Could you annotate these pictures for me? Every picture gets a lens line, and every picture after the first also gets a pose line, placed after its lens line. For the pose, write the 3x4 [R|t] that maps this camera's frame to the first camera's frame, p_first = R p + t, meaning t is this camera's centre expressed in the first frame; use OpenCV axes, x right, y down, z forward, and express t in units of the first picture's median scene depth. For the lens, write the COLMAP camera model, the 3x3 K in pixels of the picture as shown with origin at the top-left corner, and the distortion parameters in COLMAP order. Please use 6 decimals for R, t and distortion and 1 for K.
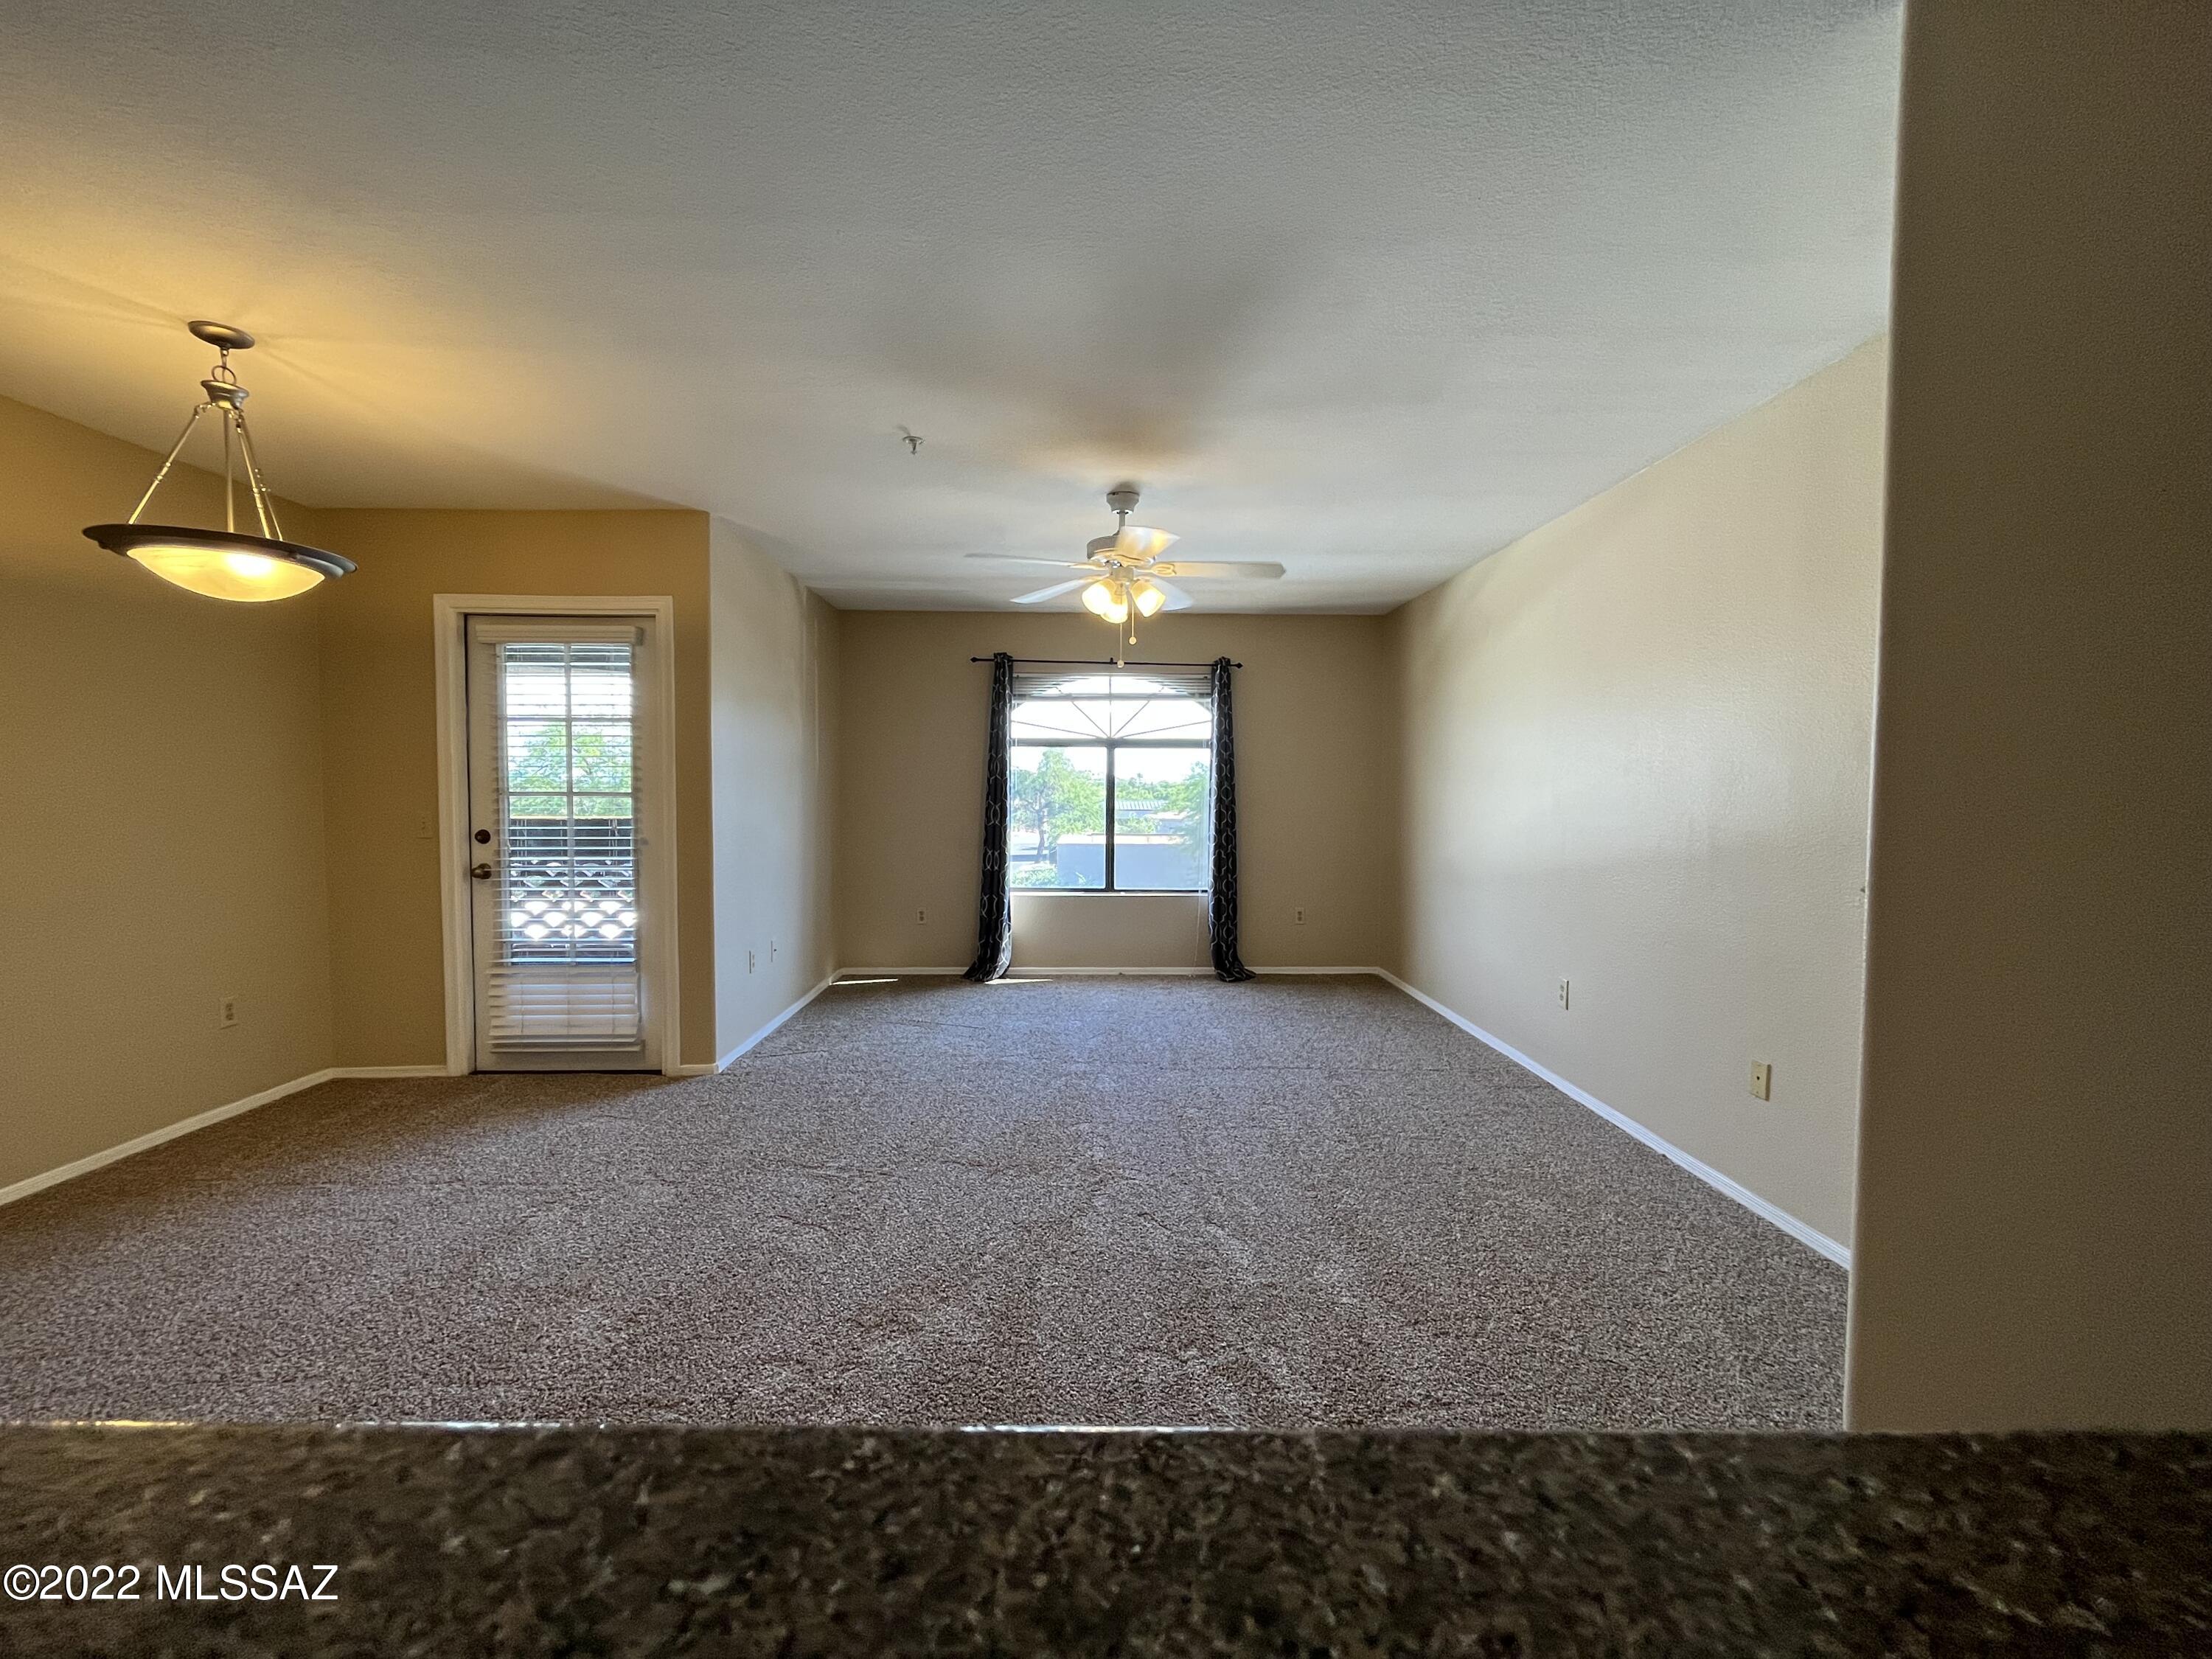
lens RADIAL K [[891.7, 0, 1103.0], [0, 891.7, 829.0], [0, 0, 1]] dist [-0.001956, -0.001141]
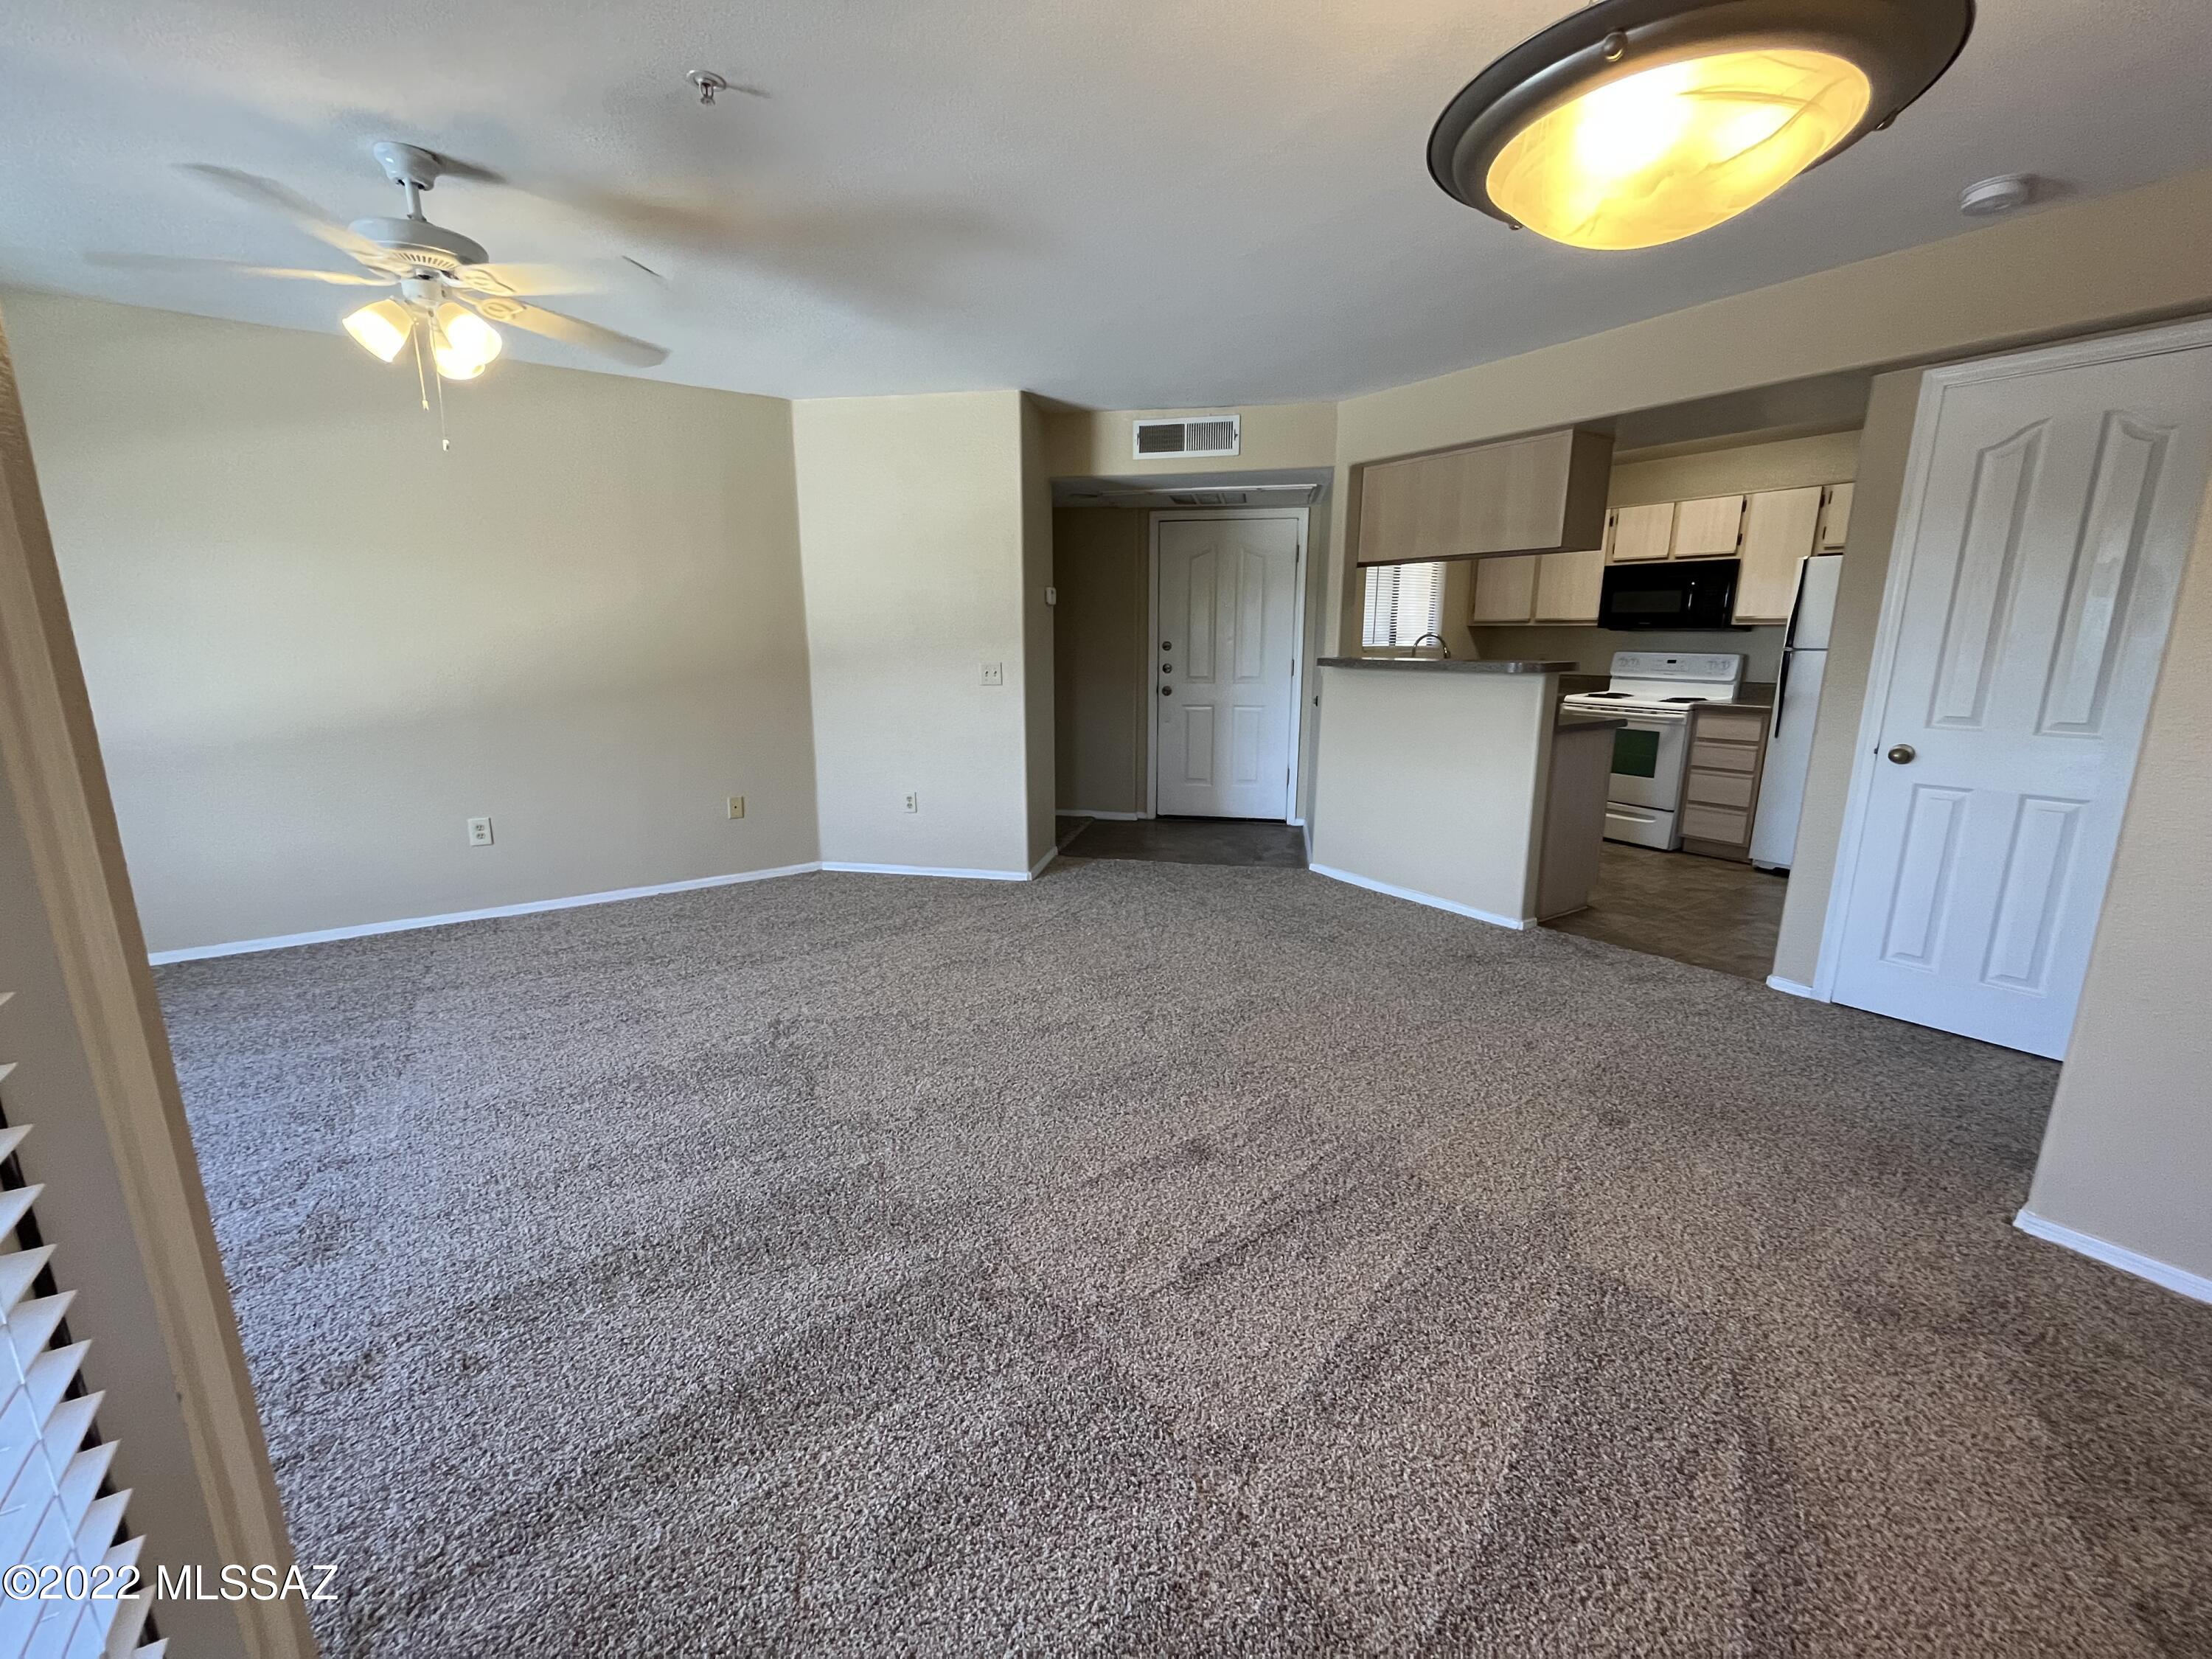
lens RADIAL K [[895.7, 0, 1098.8], [0, 895.7, 824.4], [0, 0, 1]] dist [-0.000212, -0.000174]
pose [[-0.532918, -0.183149, 0.826108, -0.748422], [0.034951, 0.970697, 0.237751, -0.053115], [-0.845445, 0.155575, -0.510901, 0.898744]]
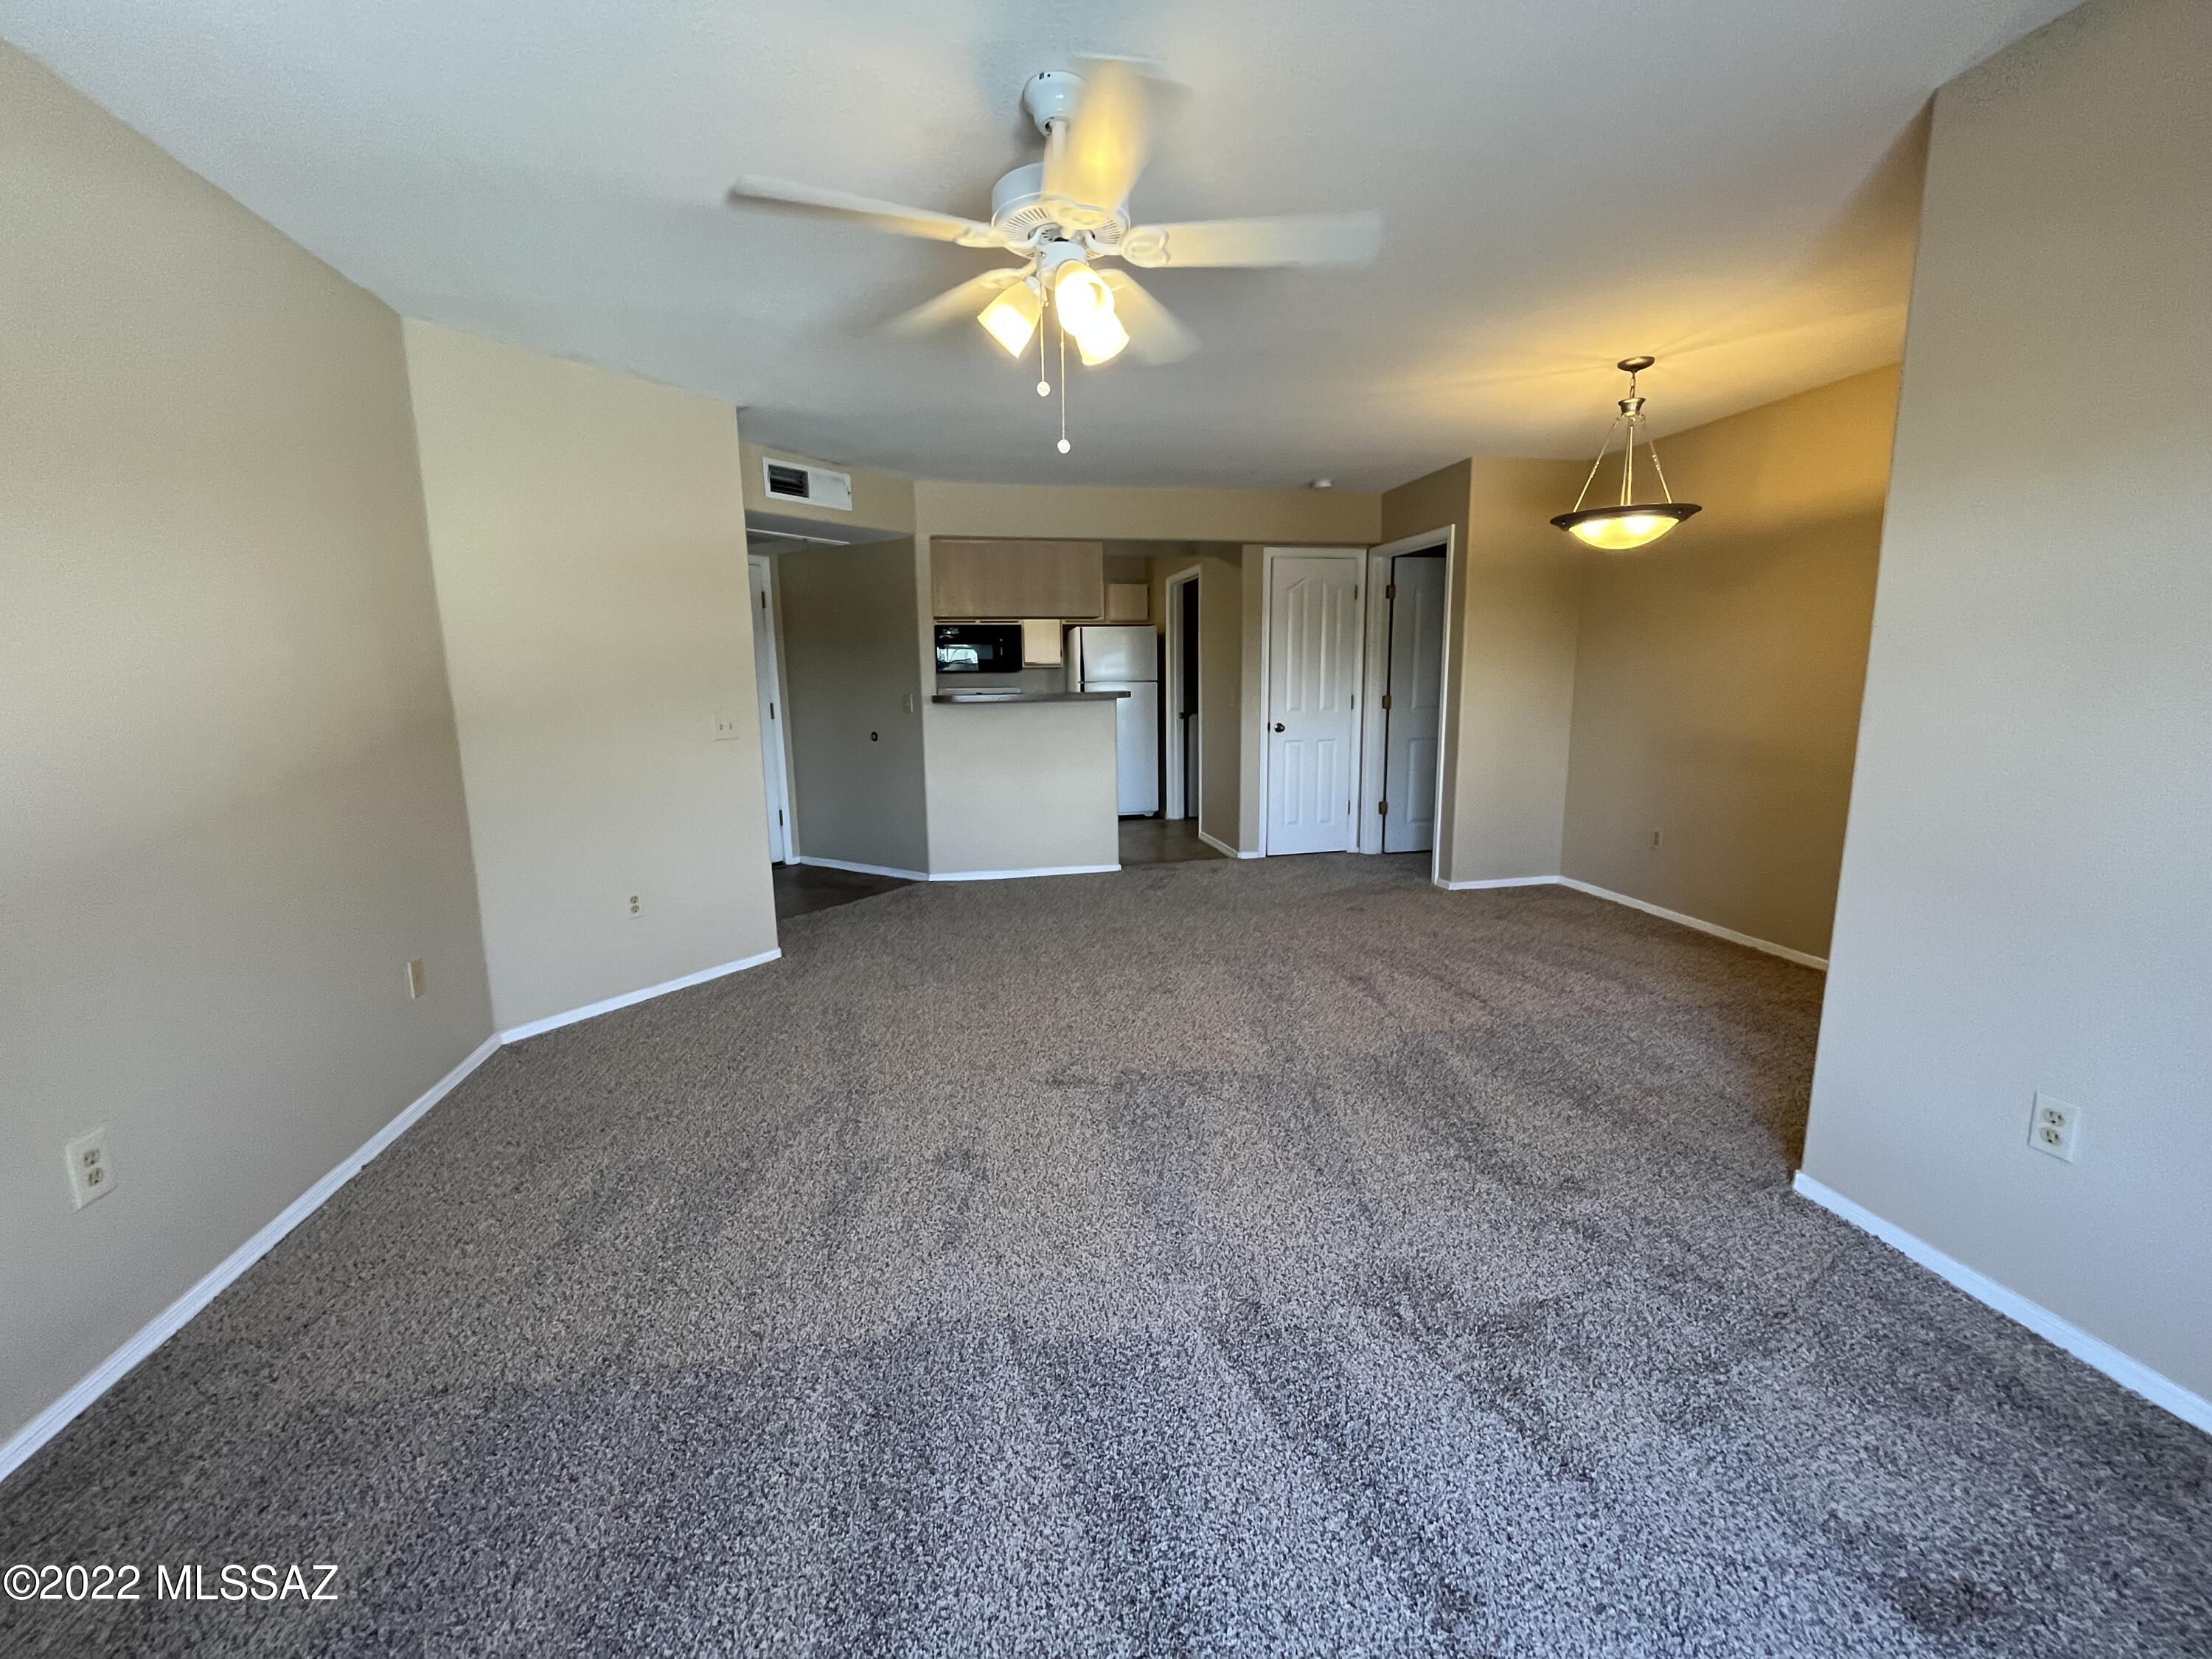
lens RADIAL K [[903.0, 0, 1101.9], [0, 903.0, 823.5], [0, 0, 1]] dist [-0.002685, -0.000271]
pose [[-0.986651, 0.033386, -0.159393, 0.085772], [-0.000731, 0.977842, 0.209343, -0.074719], [0.162850, 0.206665, -0.964764, 1.441298]]
